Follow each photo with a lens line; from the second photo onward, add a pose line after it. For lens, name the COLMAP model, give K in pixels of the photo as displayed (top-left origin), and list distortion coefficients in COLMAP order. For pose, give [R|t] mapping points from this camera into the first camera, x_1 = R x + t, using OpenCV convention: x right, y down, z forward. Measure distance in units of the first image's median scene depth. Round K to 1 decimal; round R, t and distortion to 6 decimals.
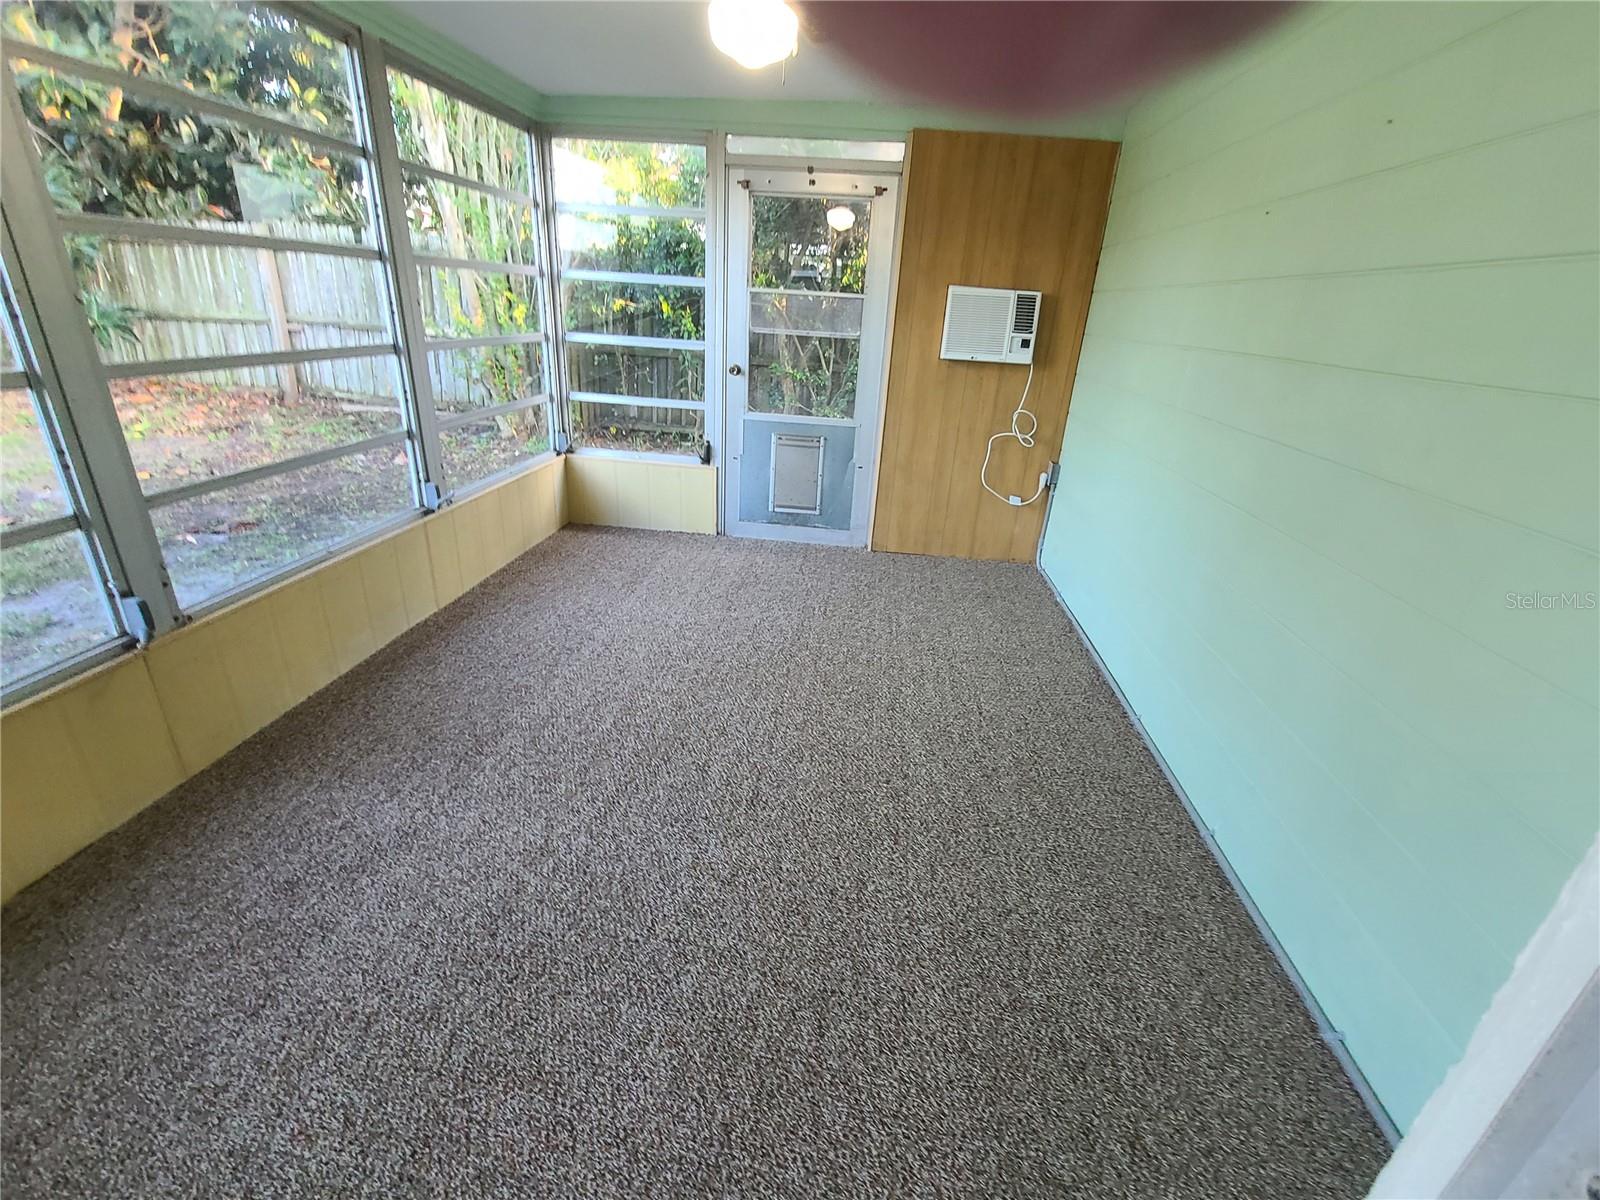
lens RADIAL K [[676.0, 0, 806.6], [0, 676.0, 592.4], [0, 0, 1]] dist [-0.014939, 0.000223]
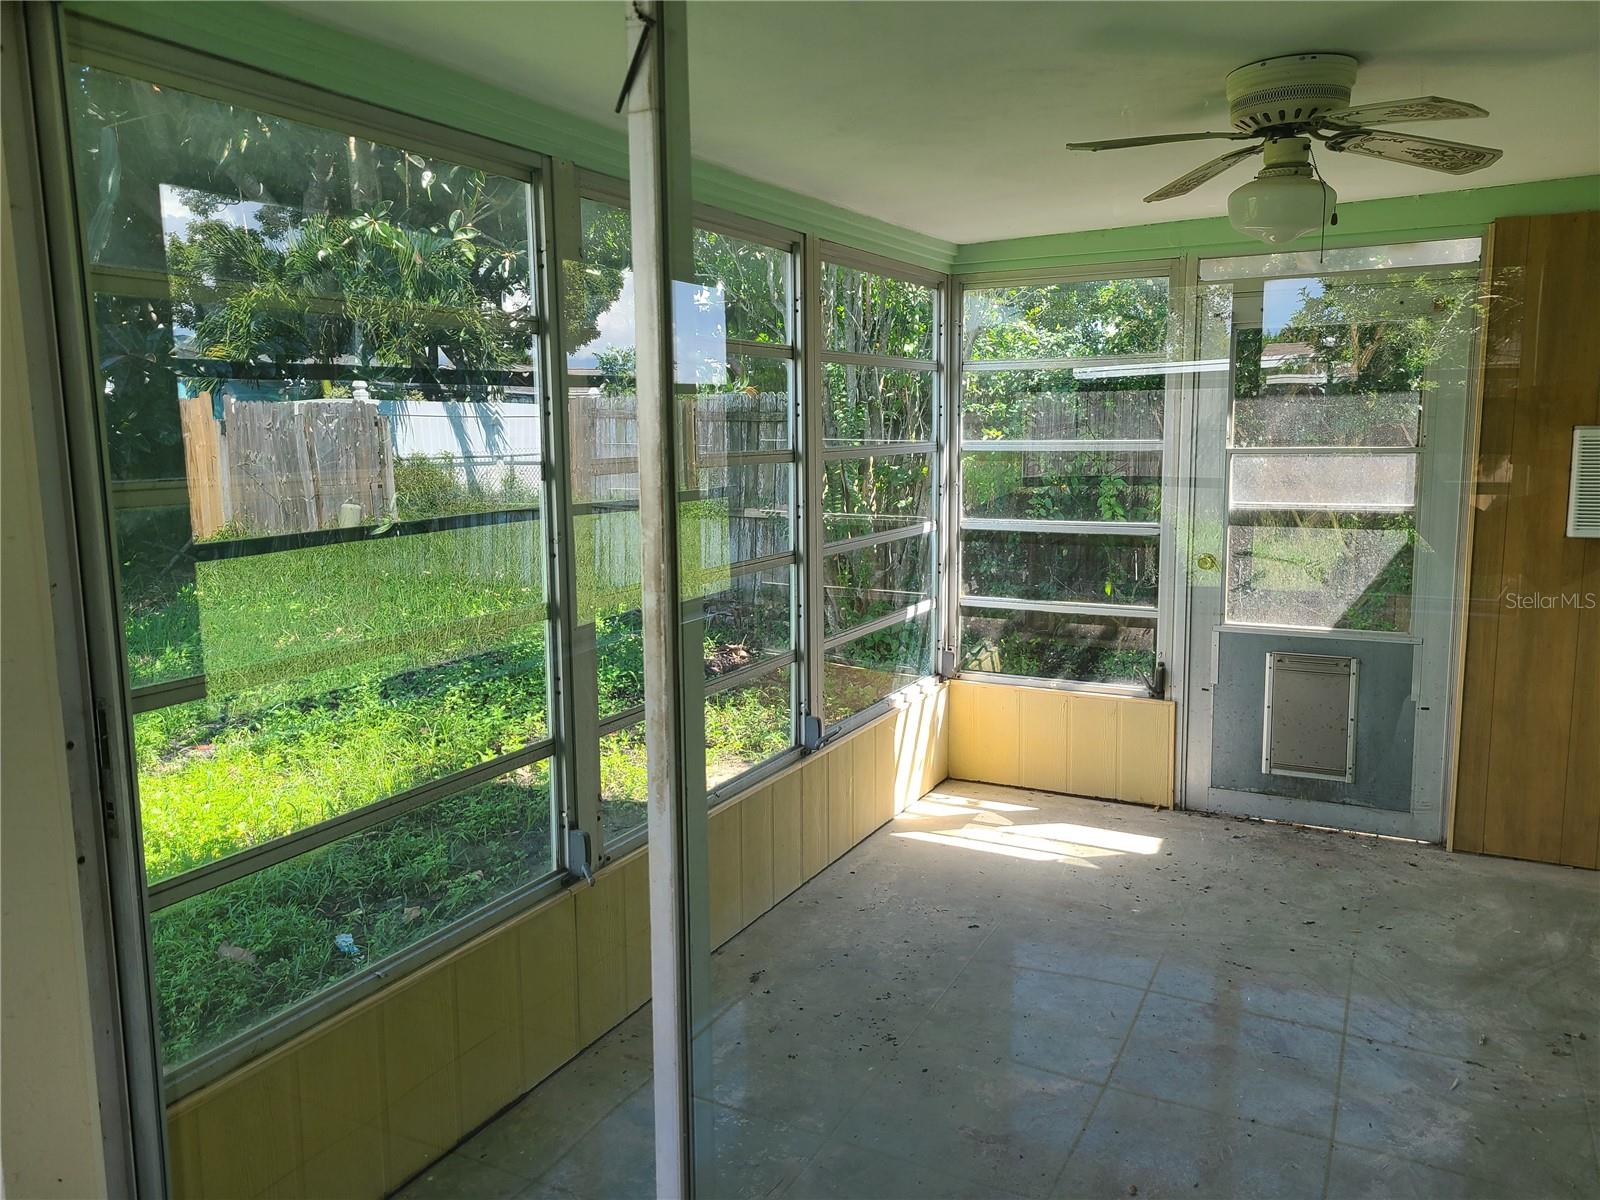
lens RADIAL K [[1190.5, 0, 775.9], [0, 1190.5, 590.6], [0, 0, 1]] dist [0.064236, -0.046050]
pose [[0.920936, -0.019287, -0.389236, -0.035141], [-0.085115, 0.964708, -0.249185, 0.036154], [0.380305, 0.262613, 0.886793, -0.229541]]
